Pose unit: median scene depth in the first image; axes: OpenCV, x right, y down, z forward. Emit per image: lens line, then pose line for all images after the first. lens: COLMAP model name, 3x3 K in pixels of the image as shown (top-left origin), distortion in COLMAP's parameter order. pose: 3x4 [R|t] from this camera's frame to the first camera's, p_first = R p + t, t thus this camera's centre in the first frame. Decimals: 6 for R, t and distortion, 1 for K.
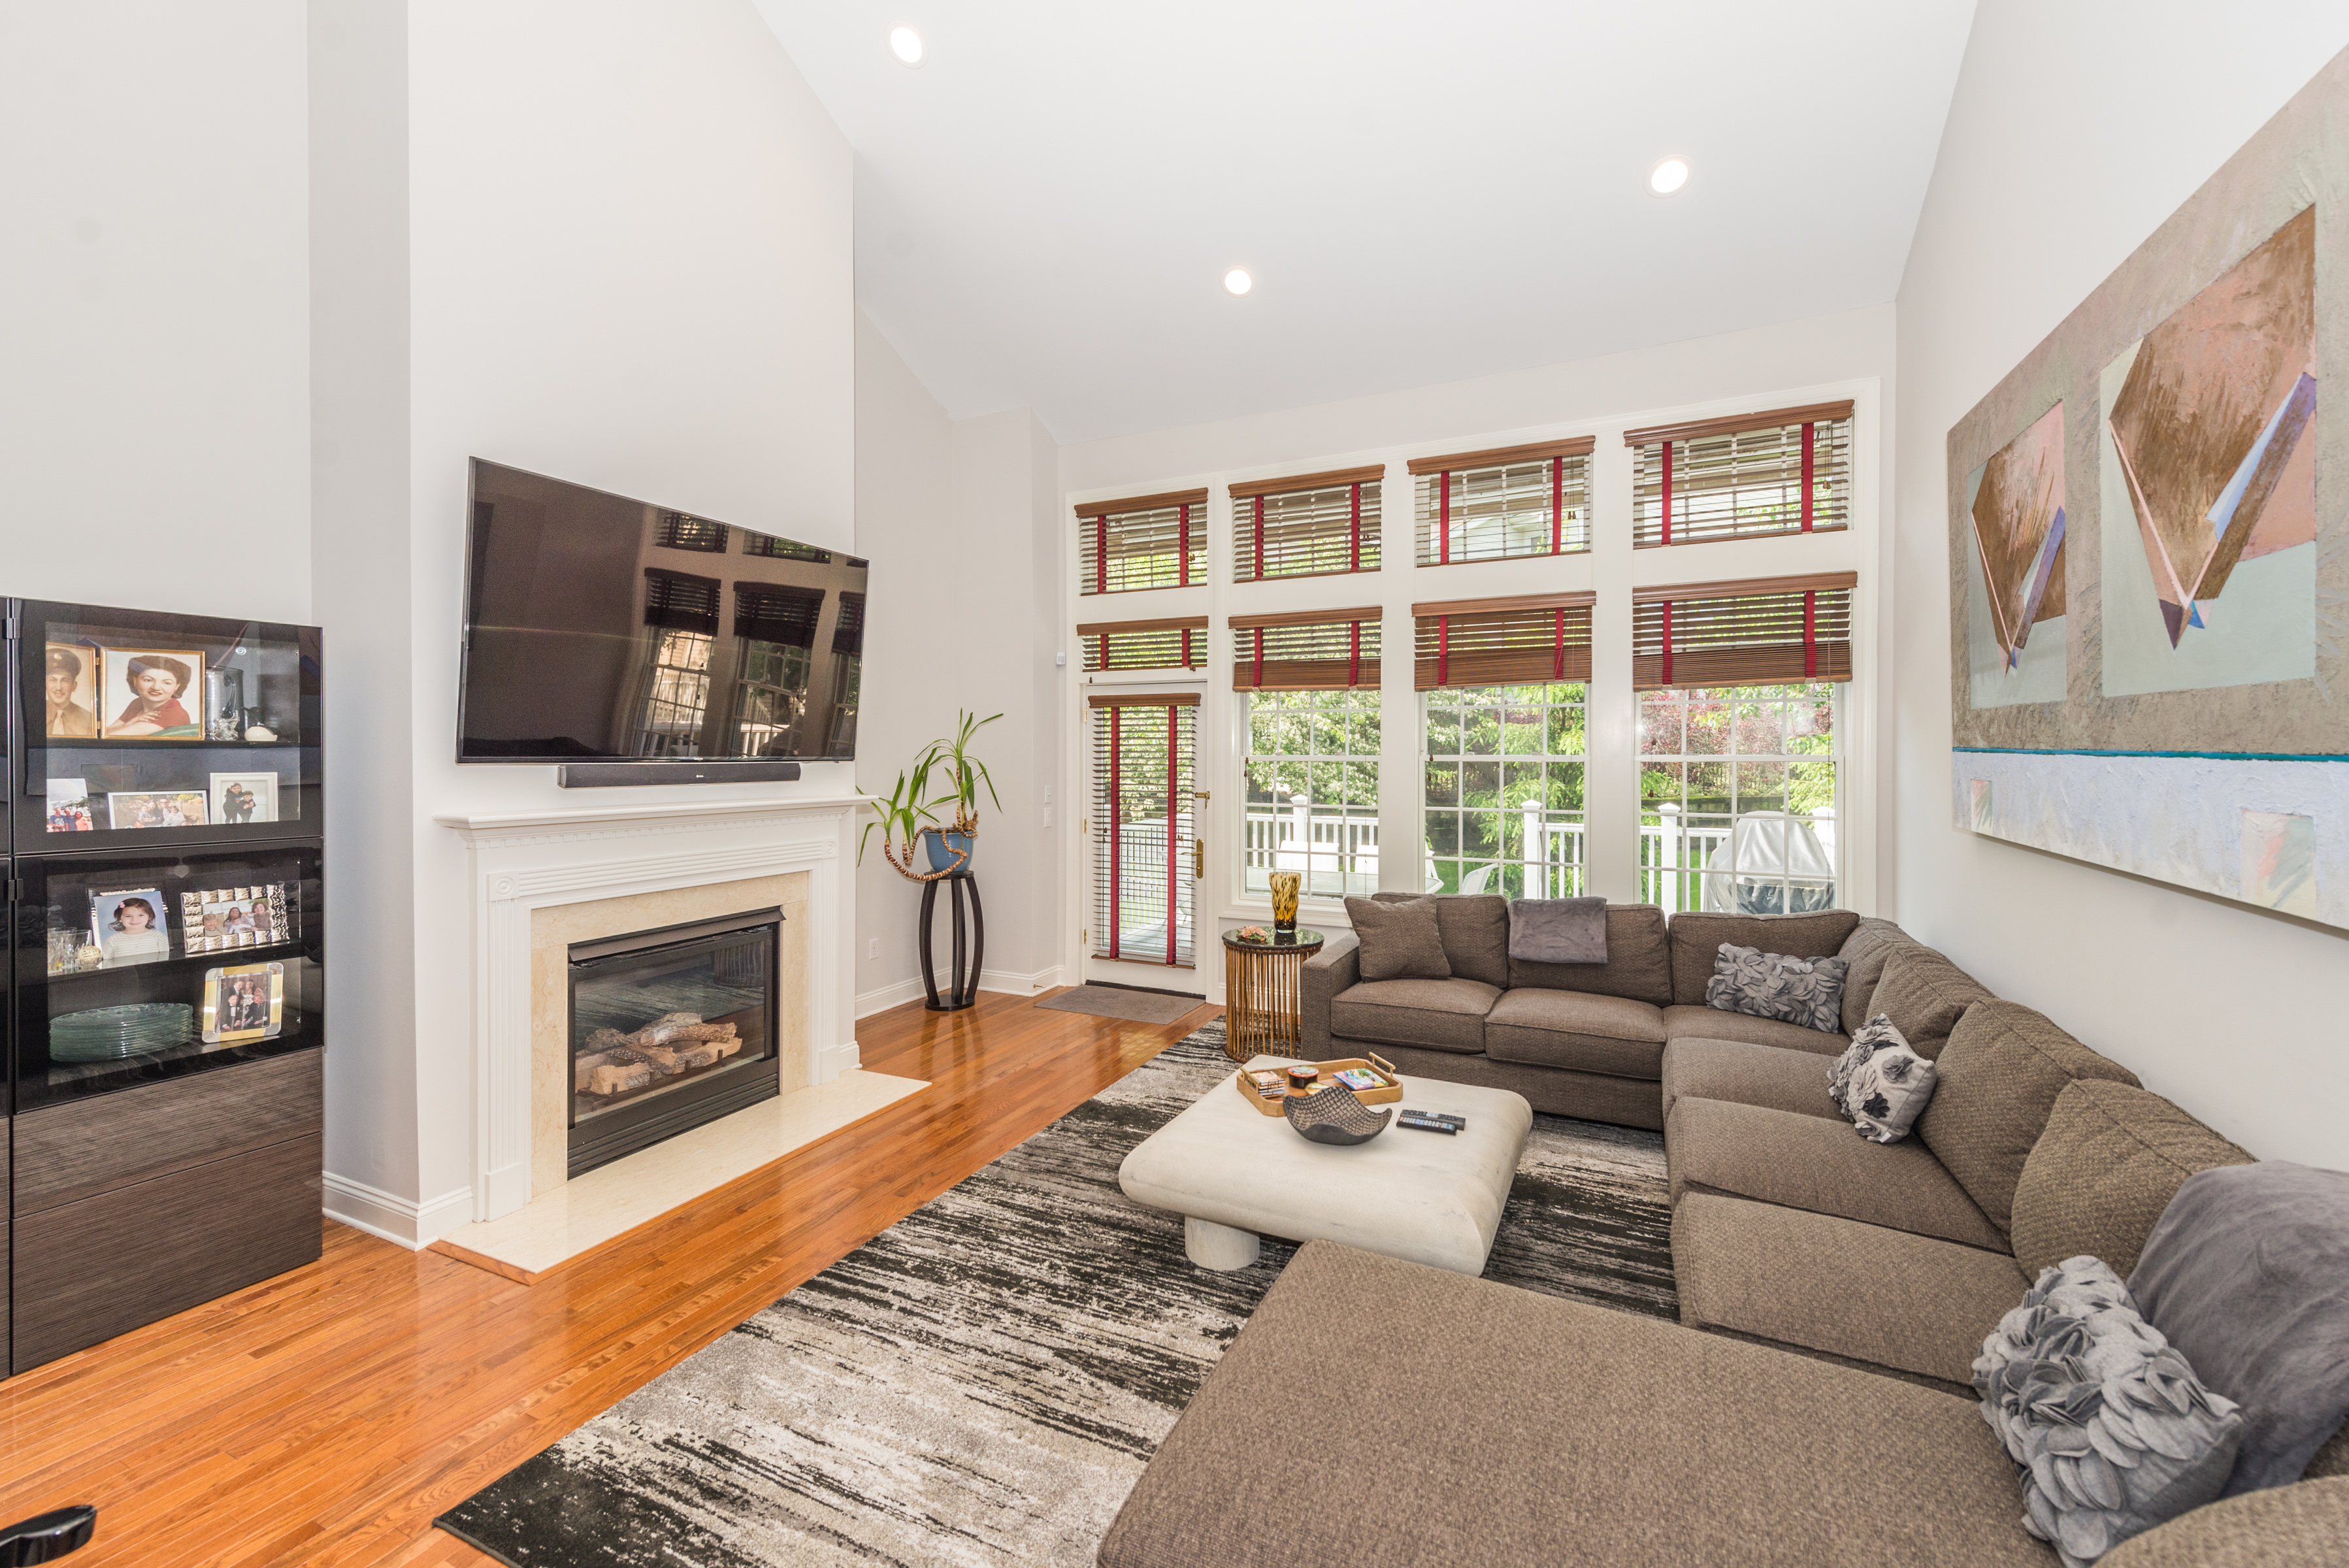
lens RADIAL K [[948.8, 0, 1180.2], [0, 948.8, 759.1], [0, 0, 1]] dist [0.010785, -0.000812]
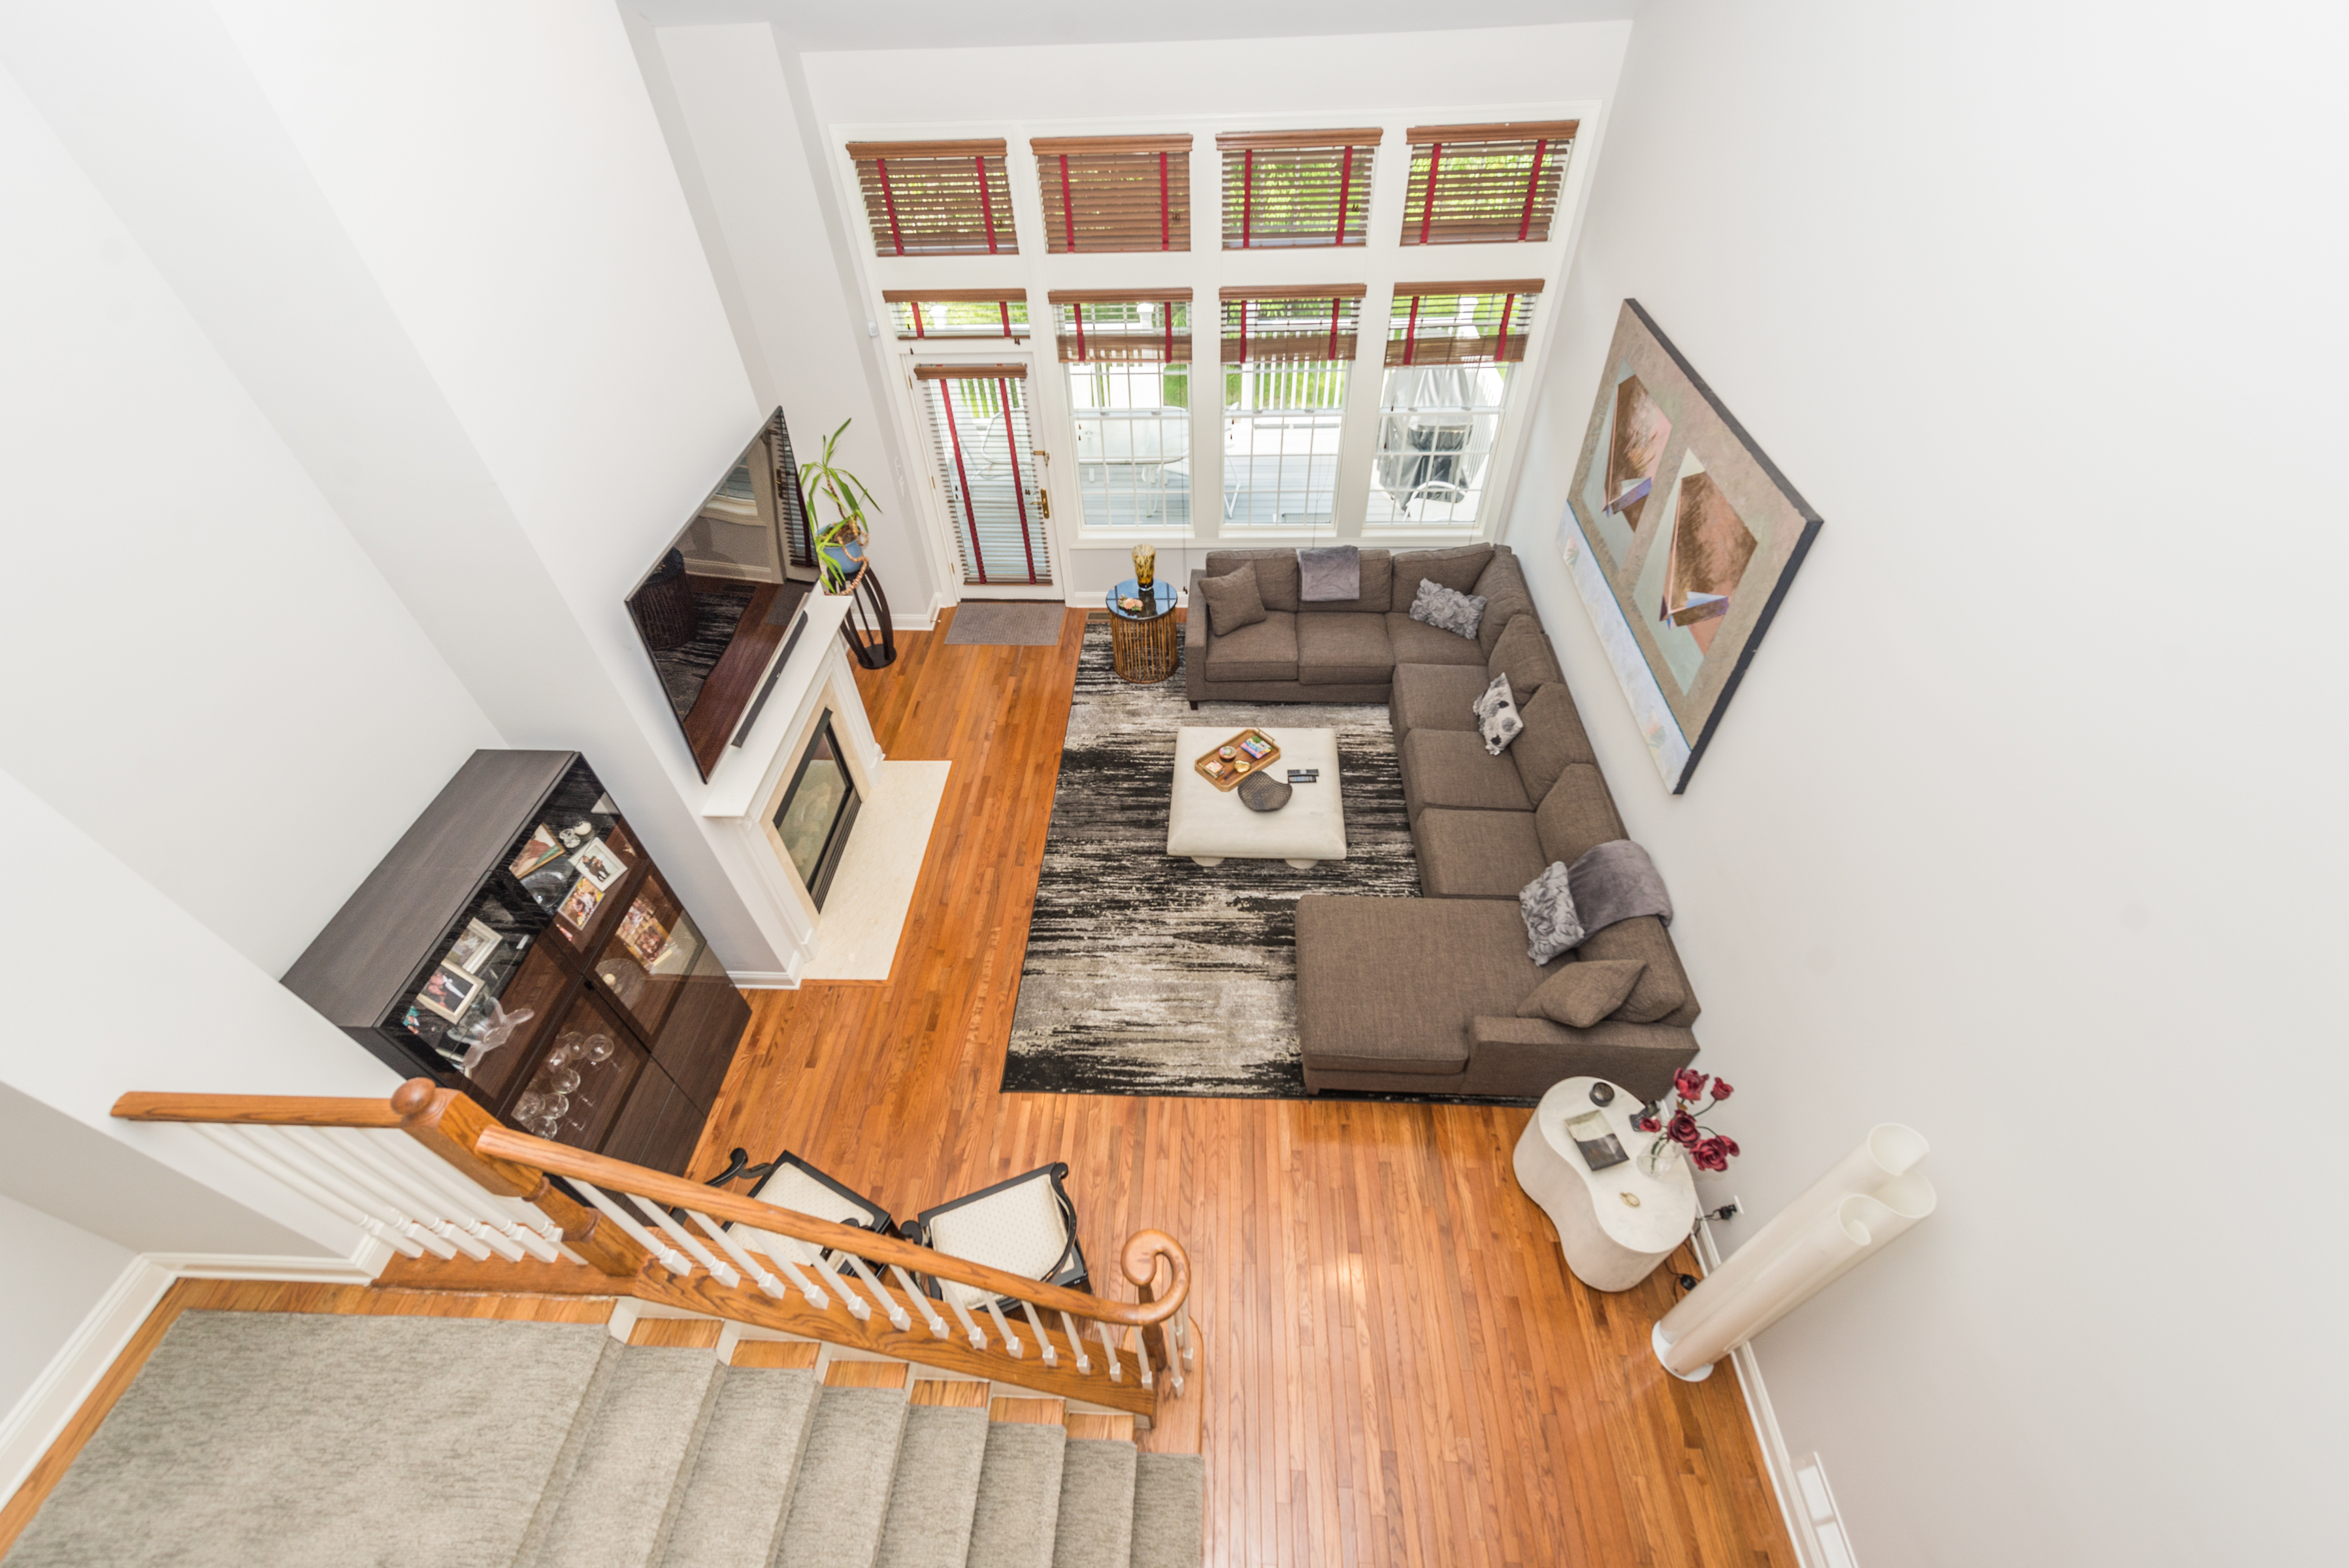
lens RADIAL K [[948.8, 0, 1167.7], [0, 948.8, 776.0], [0, 0, 1]] dist [0.010785, -0.000812]
pose [[0.919190, -0.292137, 0.264093, -0.494391], [0.019428, 0.703426, 0.710503, -0.981137], [-0.393334, -0.647956, 0.652258, -0.169471]]
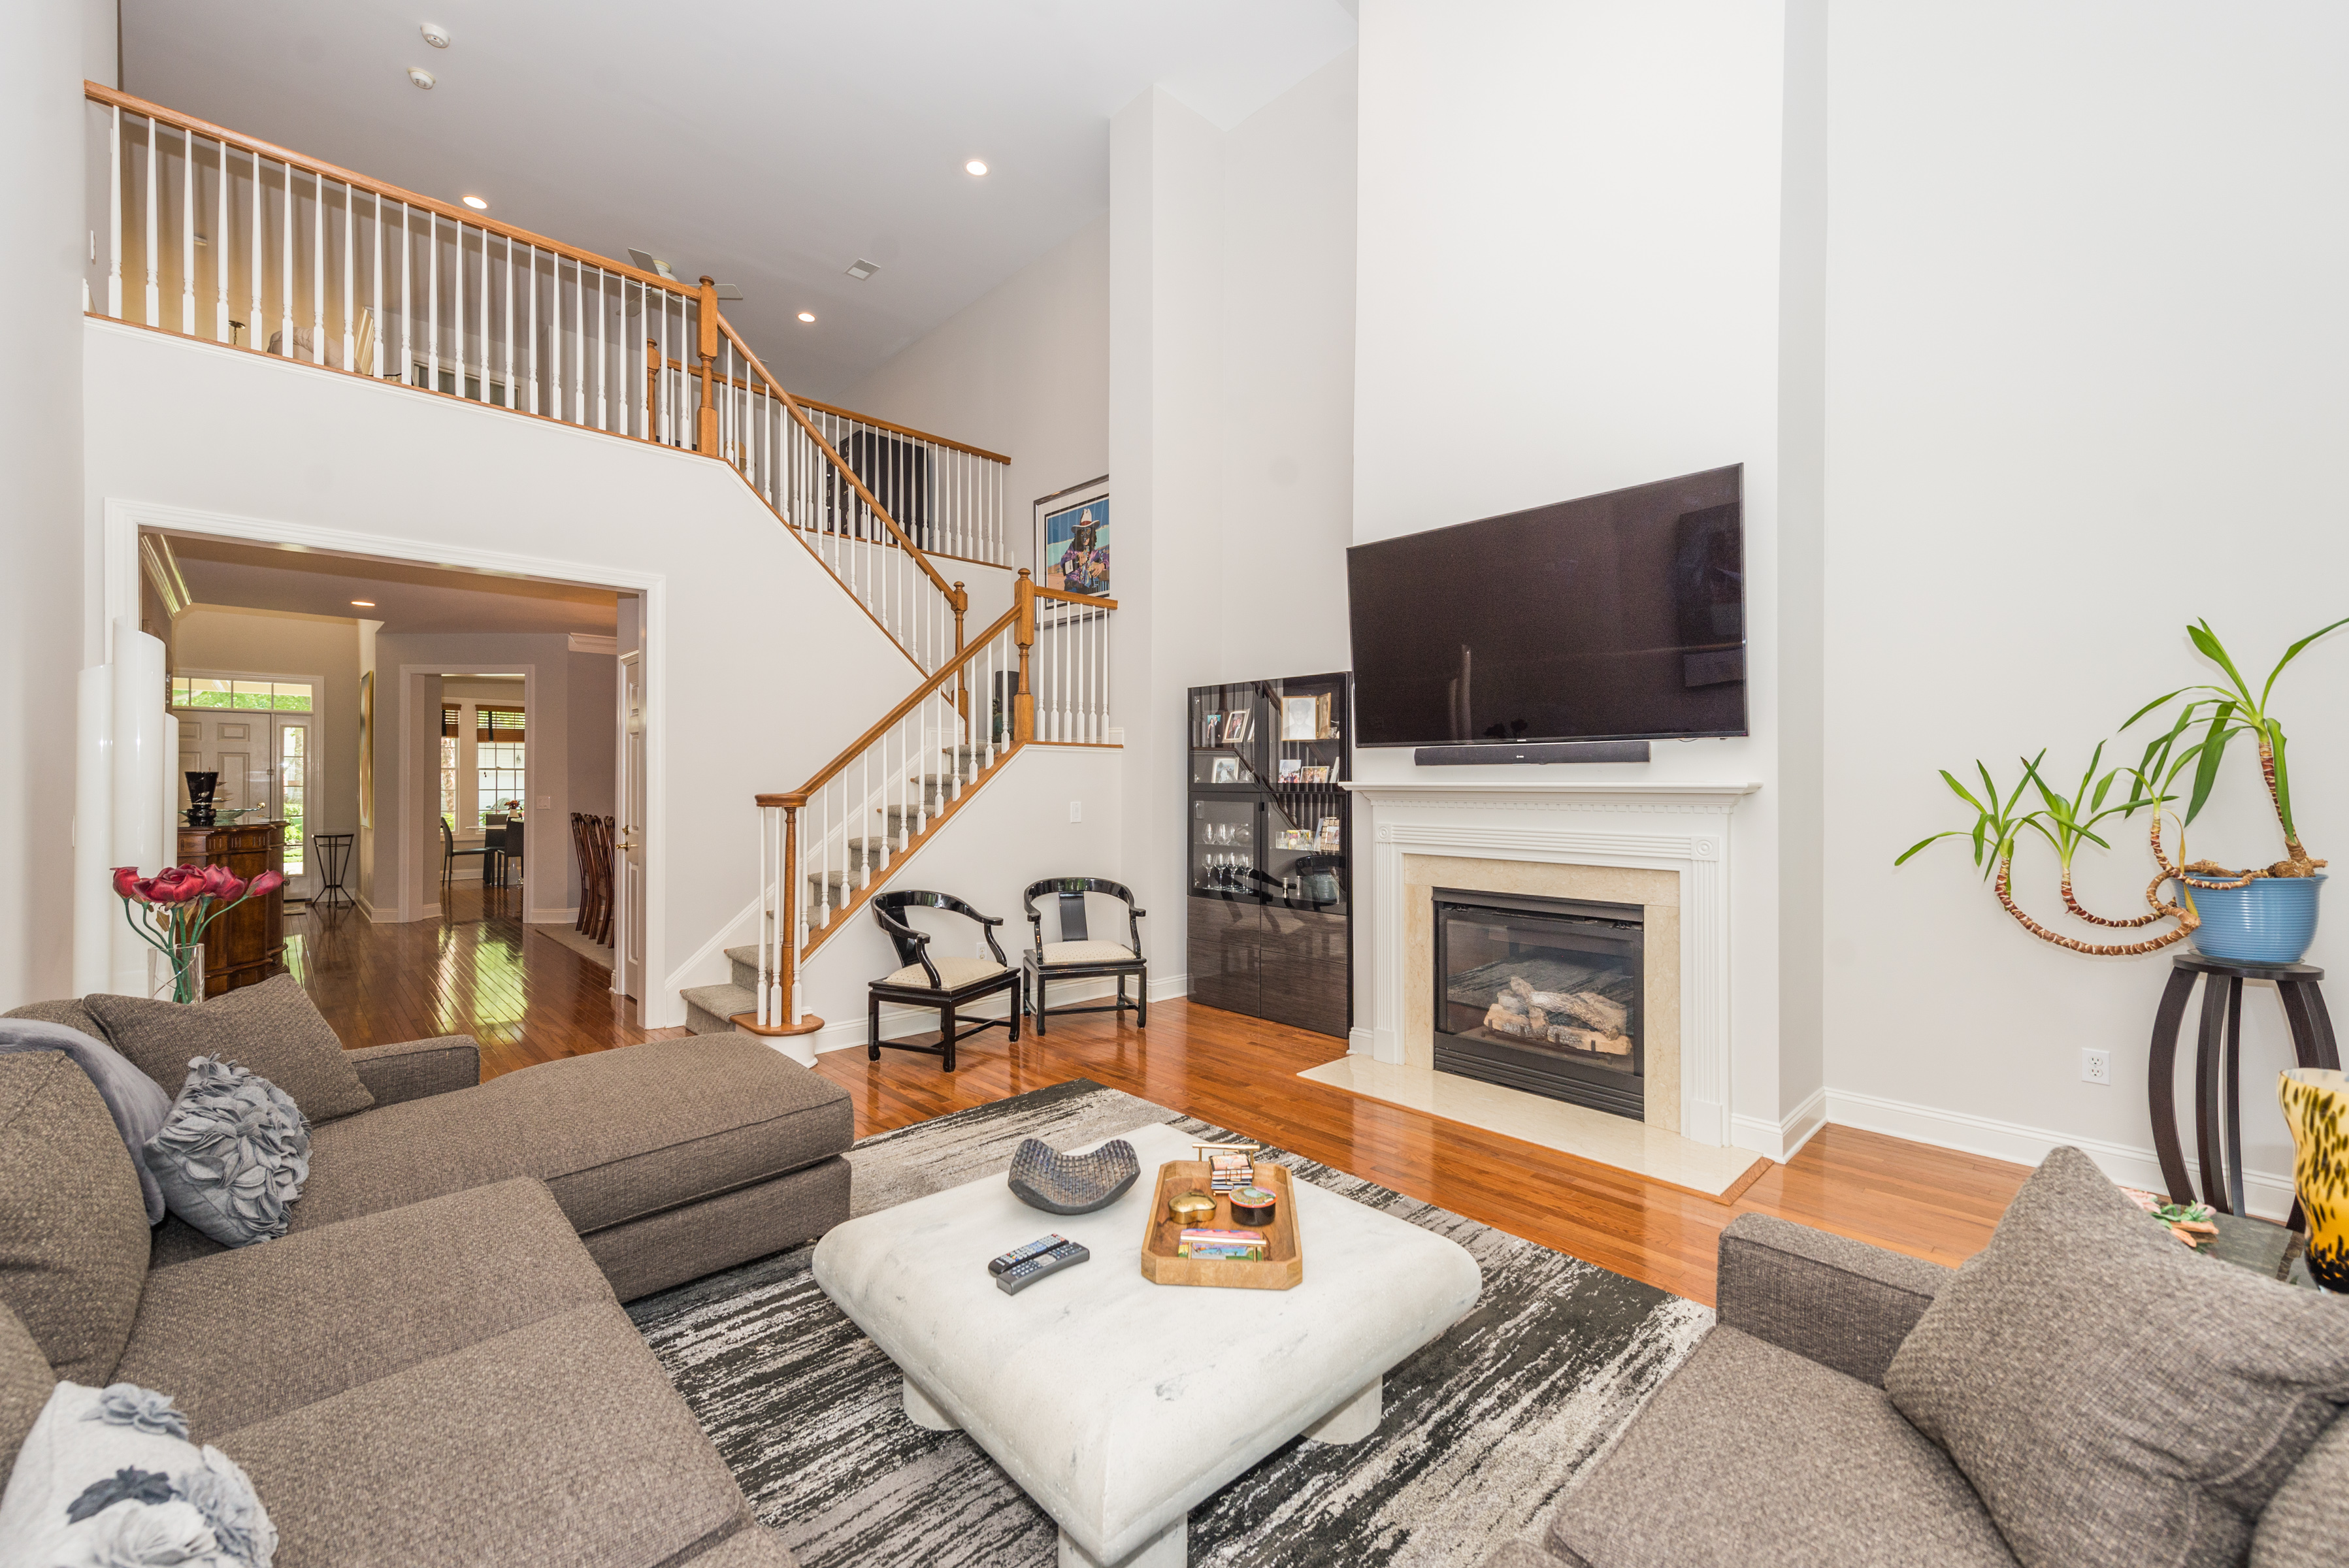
lens RADIAL K [[948.8, 0, 1130.6], [0, 948.8, 785.5], [0, 0, 1]] dist [0.010785, -0.000812]
pose [[-0.392372, 0.000222, -0.919807, 0.775092], [-0.006914, 0.999971, 0.003191, 0.060943], [0.919781, 0.007612, -0.392359, 1.238689]]
